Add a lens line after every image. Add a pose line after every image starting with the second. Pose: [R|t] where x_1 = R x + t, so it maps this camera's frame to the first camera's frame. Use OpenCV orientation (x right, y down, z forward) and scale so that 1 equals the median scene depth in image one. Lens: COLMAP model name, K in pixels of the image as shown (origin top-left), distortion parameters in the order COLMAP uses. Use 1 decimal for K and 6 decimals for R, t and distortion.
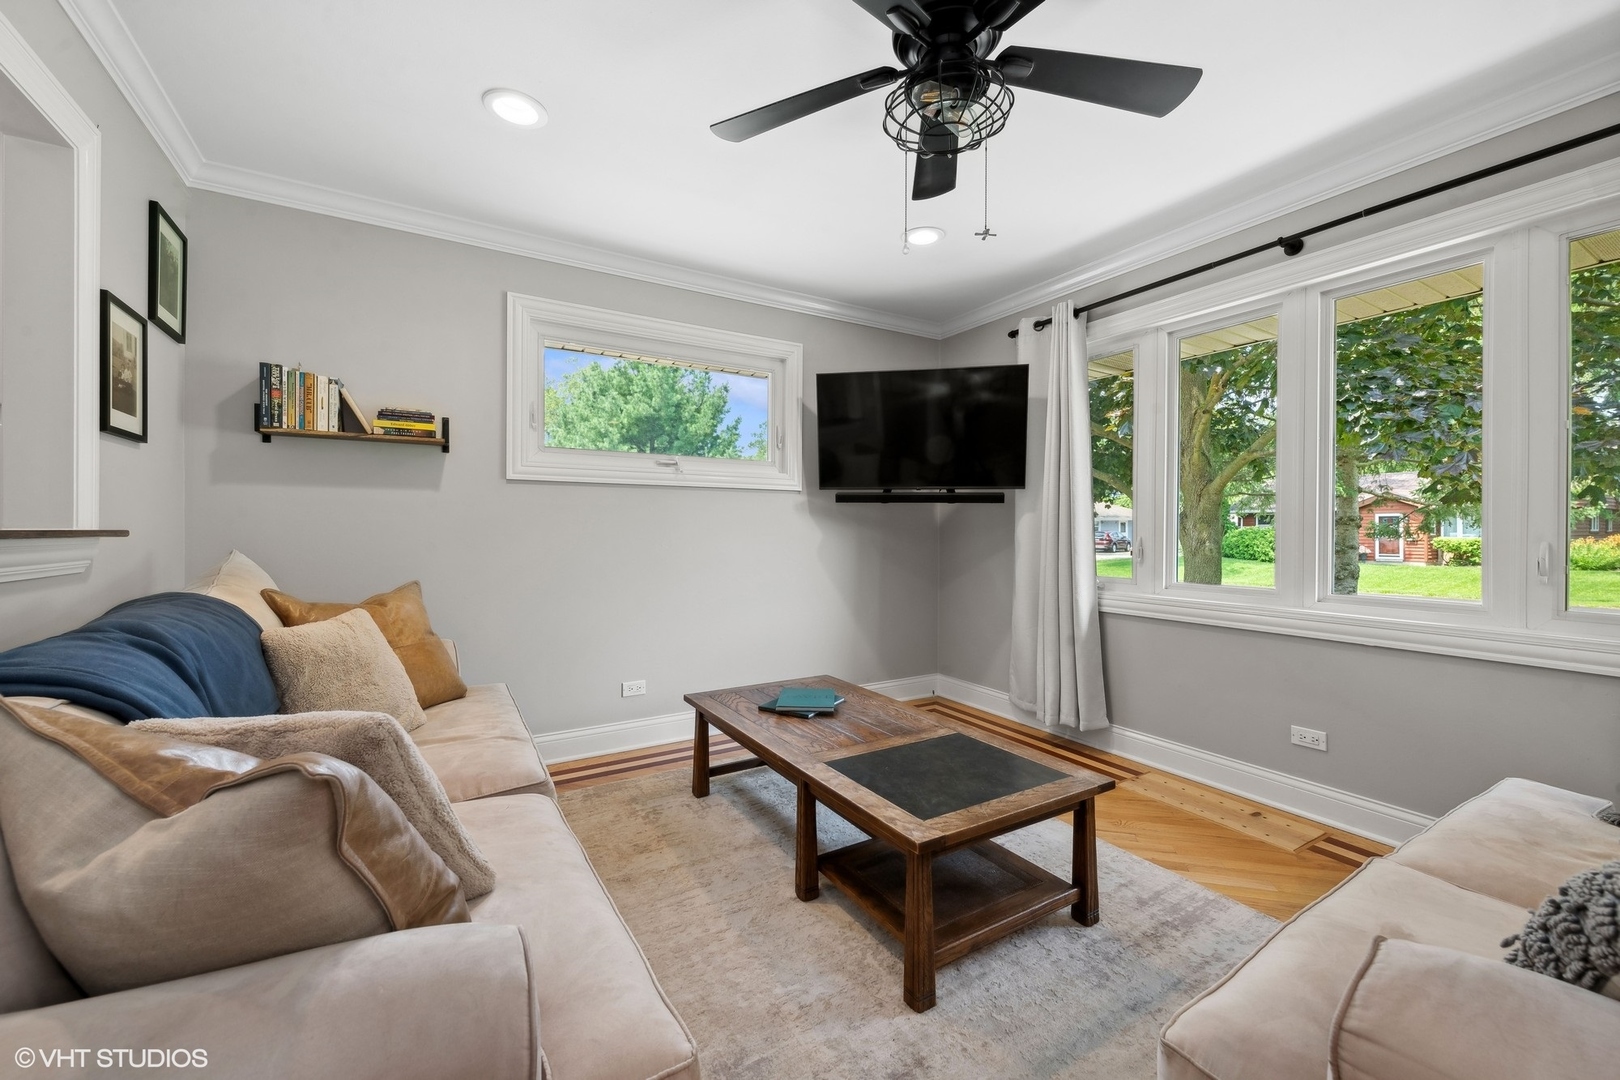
lens RADIAL K [[633.3, 0, 815.0], [0, 633.3, 526.0], [0, 0, 1]] dist [0.010507, -0.002565]
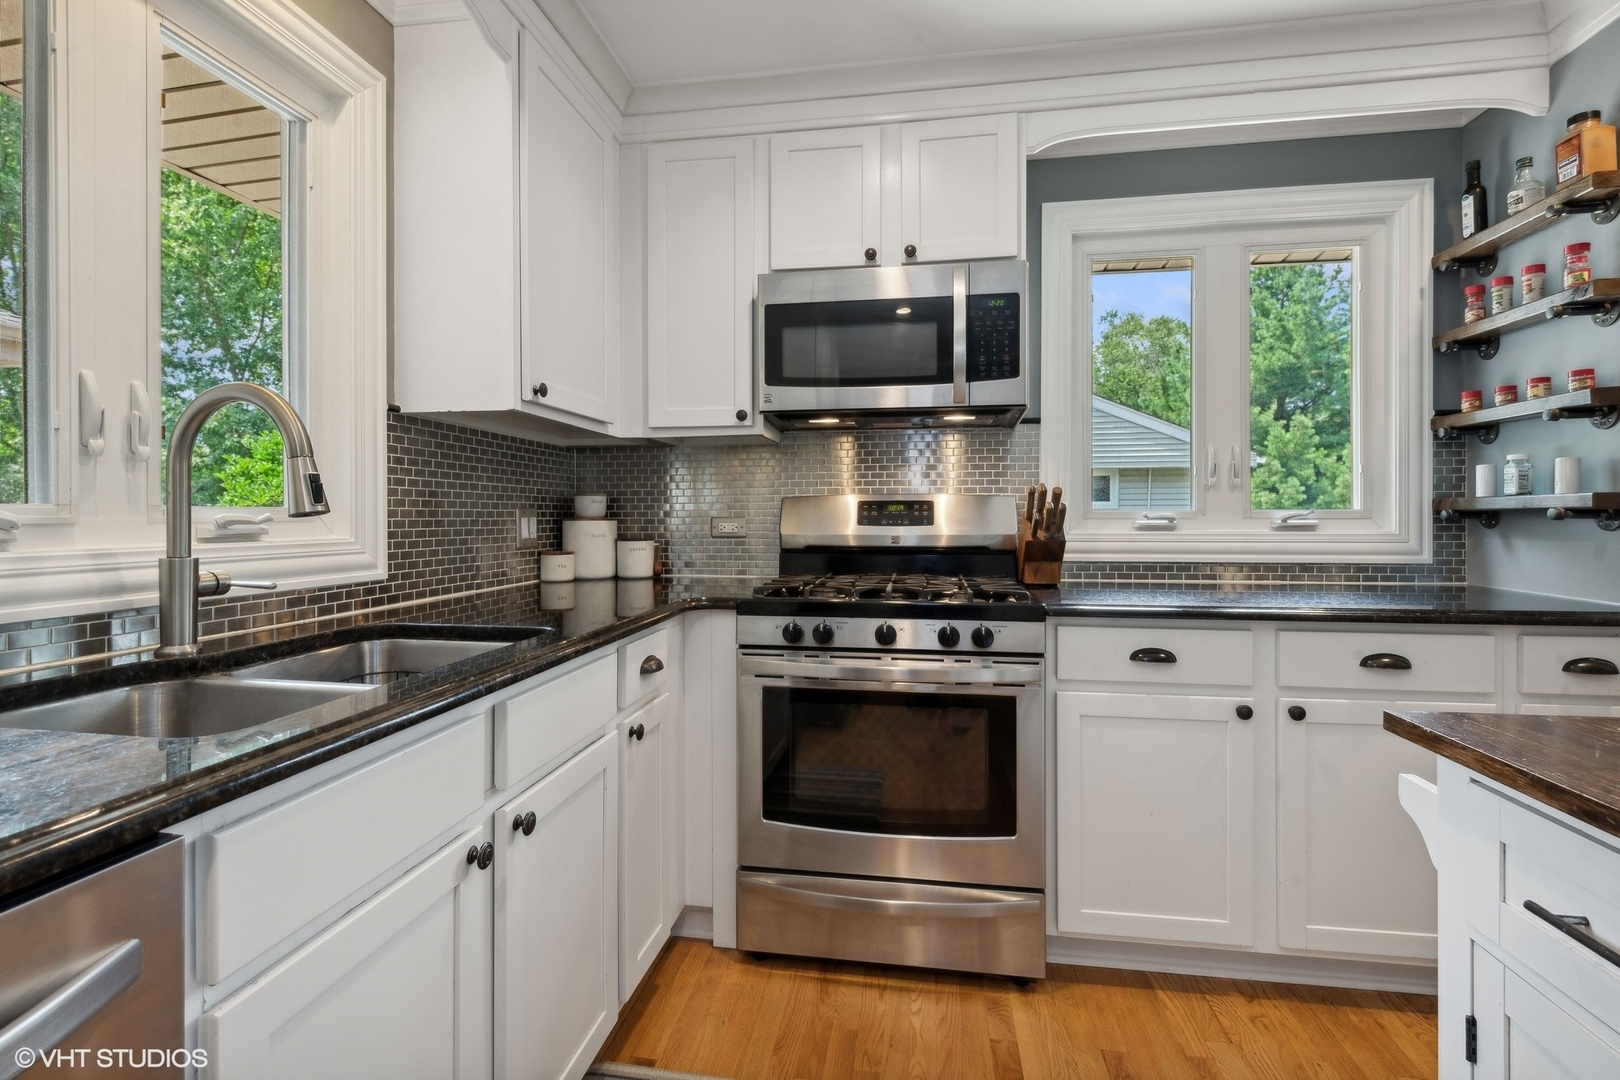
lens RADIAL K [[745.4, 0, 820.8], [0, 745.4, 522.6], [0, 0, 1]] dist [0.005352, -0.000384]
pose [[0.776704, 0.001363, -0.629865, -0.974637], [0.007782, 0.999901, 0.011760, -0.021300], [0.629818, -0.014036, 0.776616, -0.310470]]
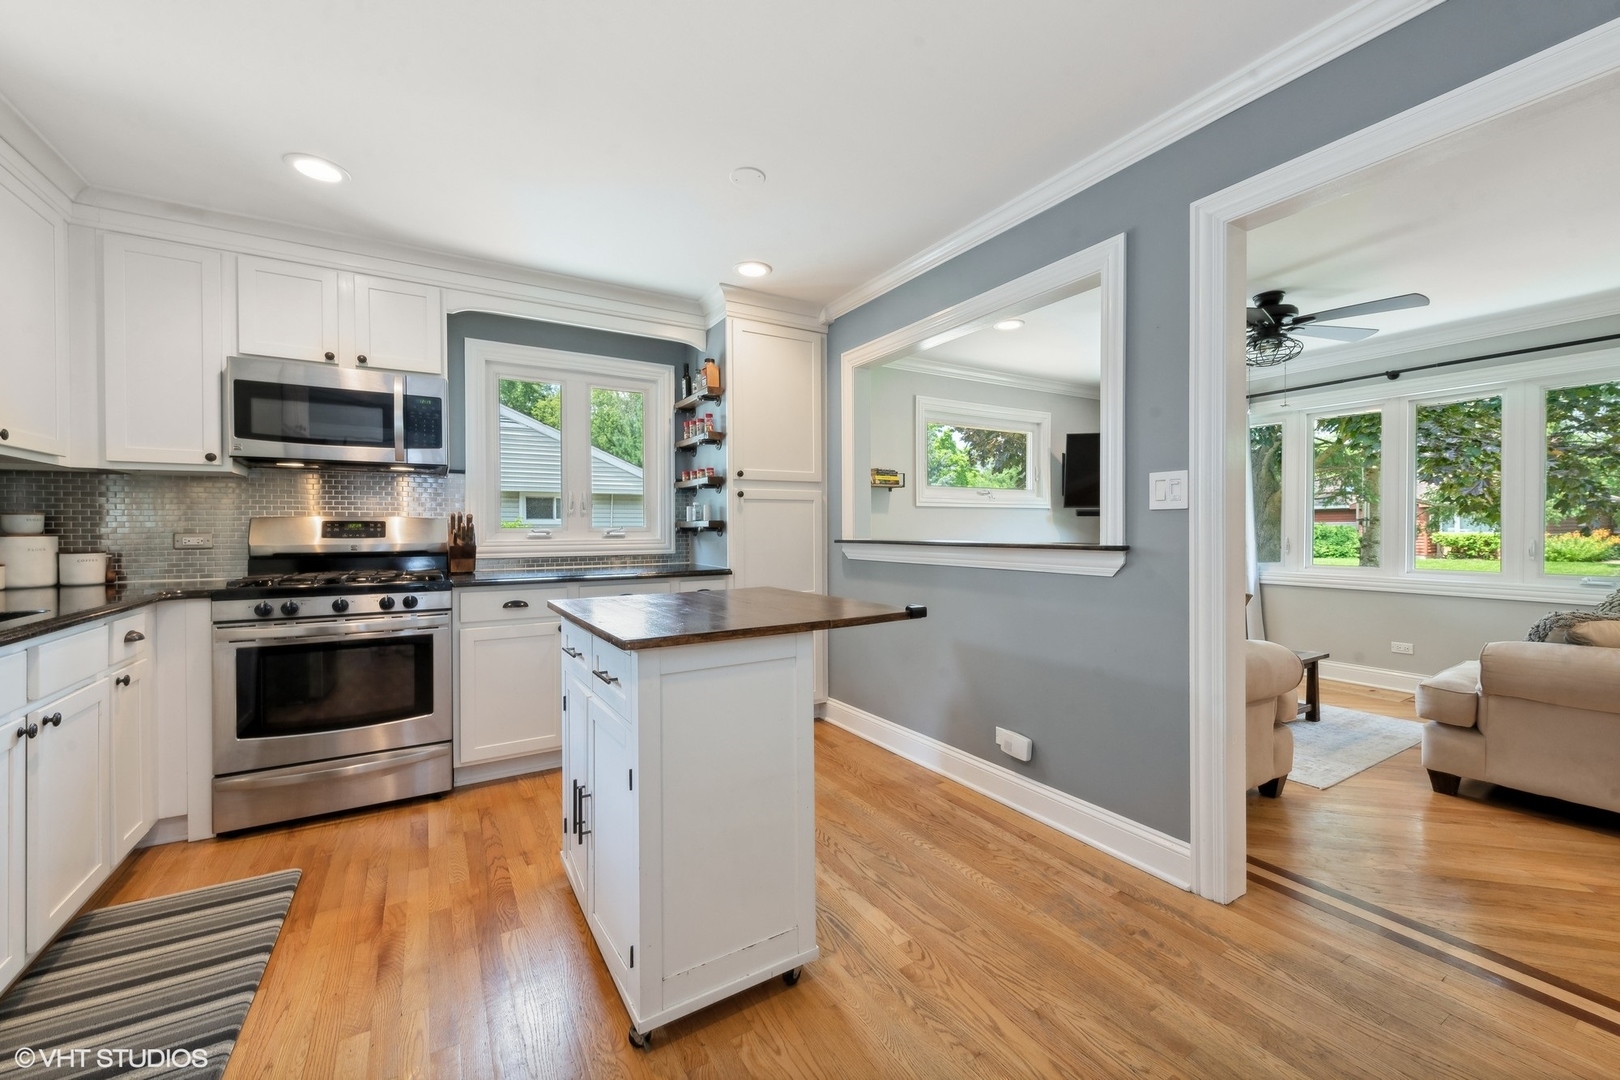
lens RADIAL K [[633.3, 0, 809.3], [0, 633.3, 532.4], [0, 0, 1]] dist [0.010507, -0.002565]
pose [[0.999976, -0.006845, 0.001353, -0.709803], [0.006828, 0.999902, 0.012220, -0.023921], [-0.001437, -0.012210, 0.999924, -0.630920]]
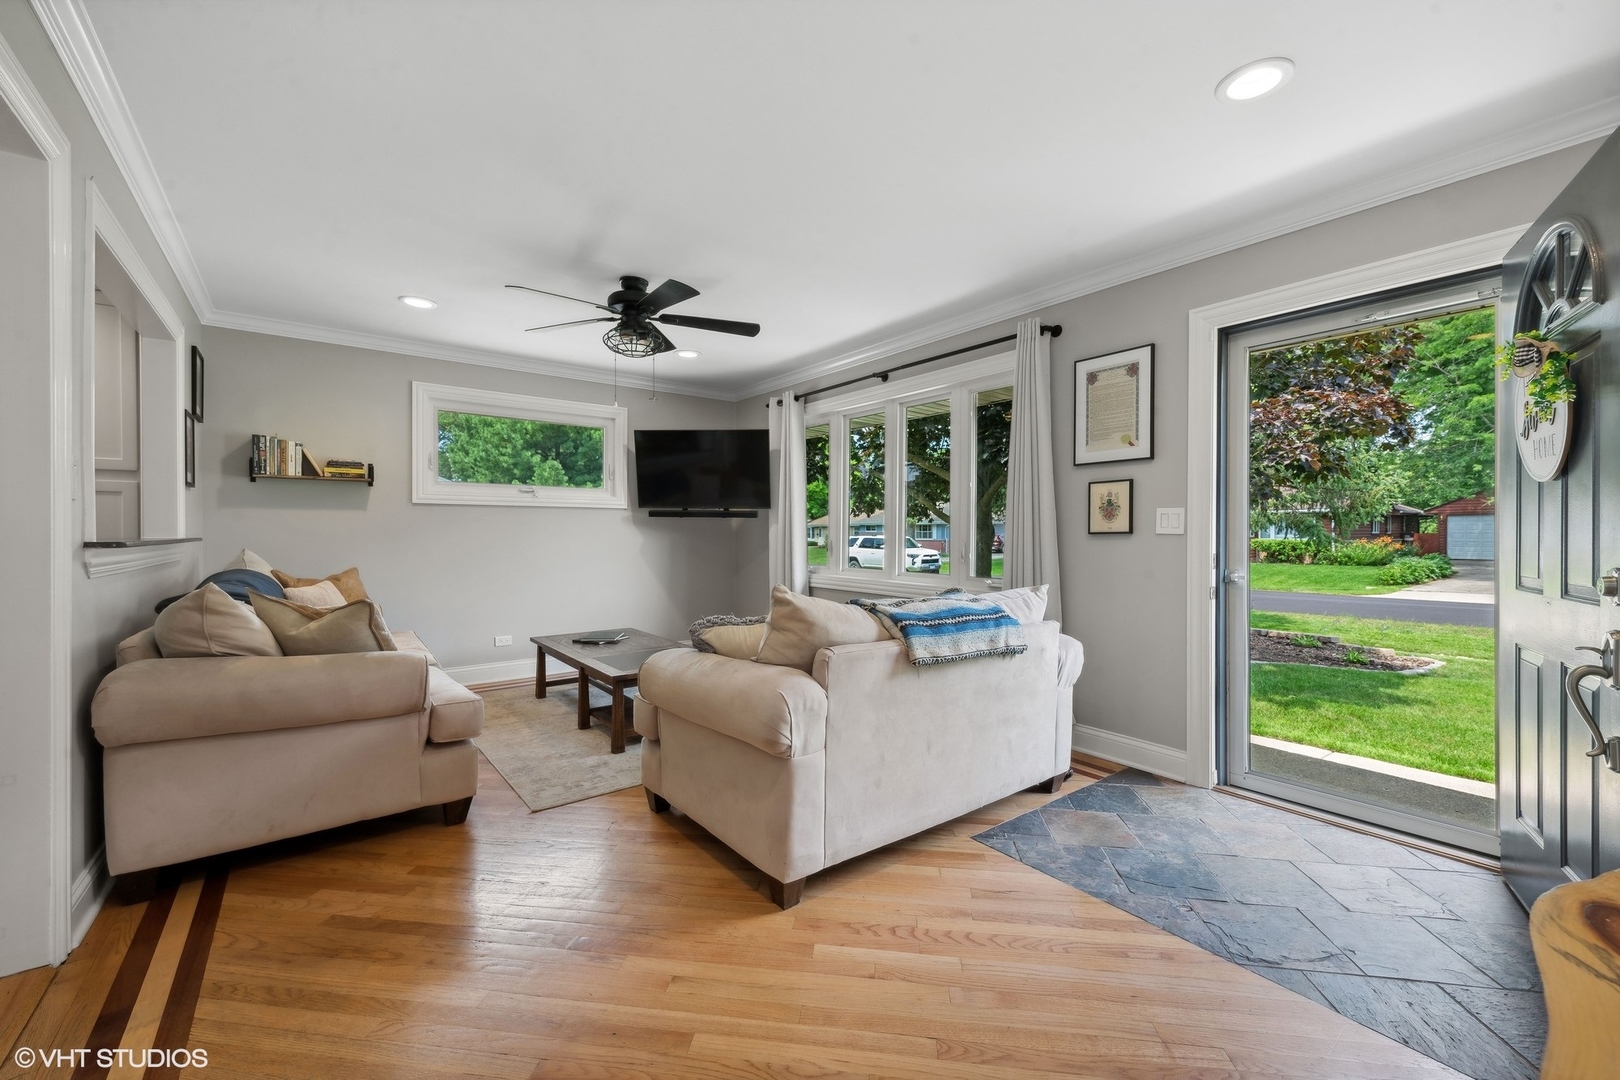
lens RADIAL K [[633.3, 0, 809.3], [0, 633.3, 535.4], [0, 0, 1]] dist [0.010507, -0.002565]
pose [[0.993546, -0.001042, 0.113423, 0.269242], [-0.000242, 0.999936, 0.011304, -0.011957], [-0.113427, -0.011259, 0.993483, -0.584935]]
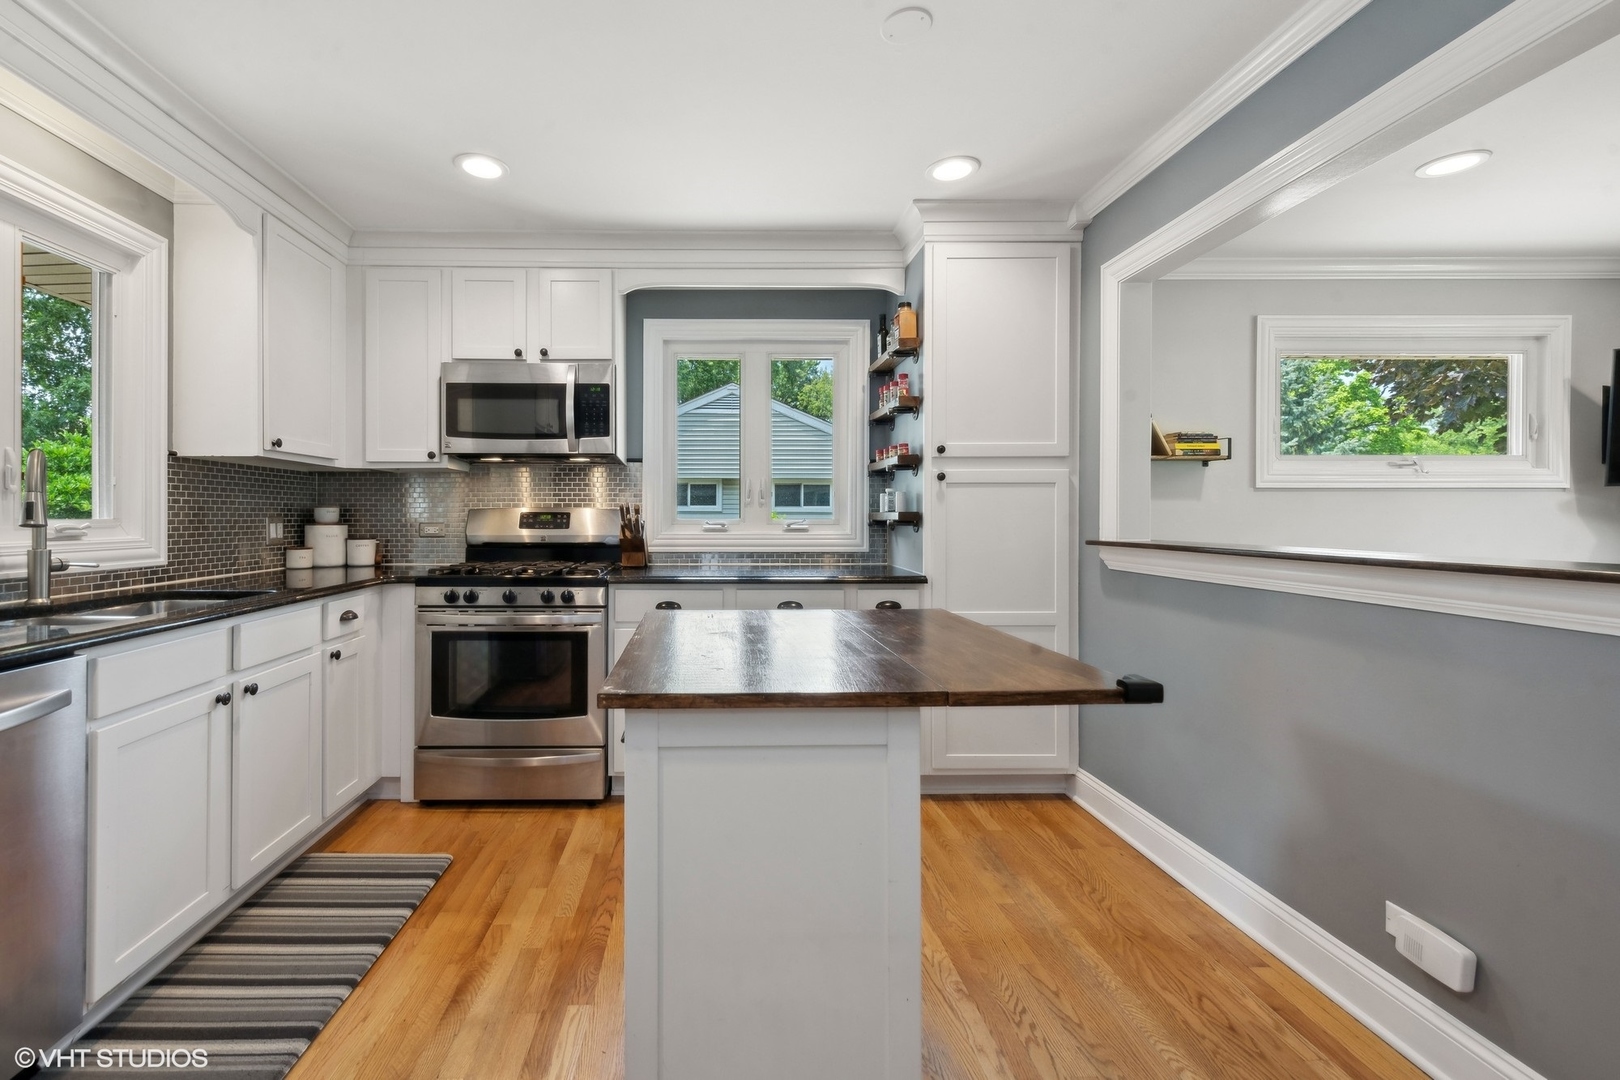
lens RADIAL K [[695.5, 0, 721.8], [0, 695.5, 518.7], [0, 0, 1]] dist [0.010703, -0.002312]
pose [[0.864599, 0.000024, -0.502462, -0.619772], [0.004475, 0.999960, 0.007748, -0.031400], [0.502442, -0.008947, 0.864564, -0.457191]]
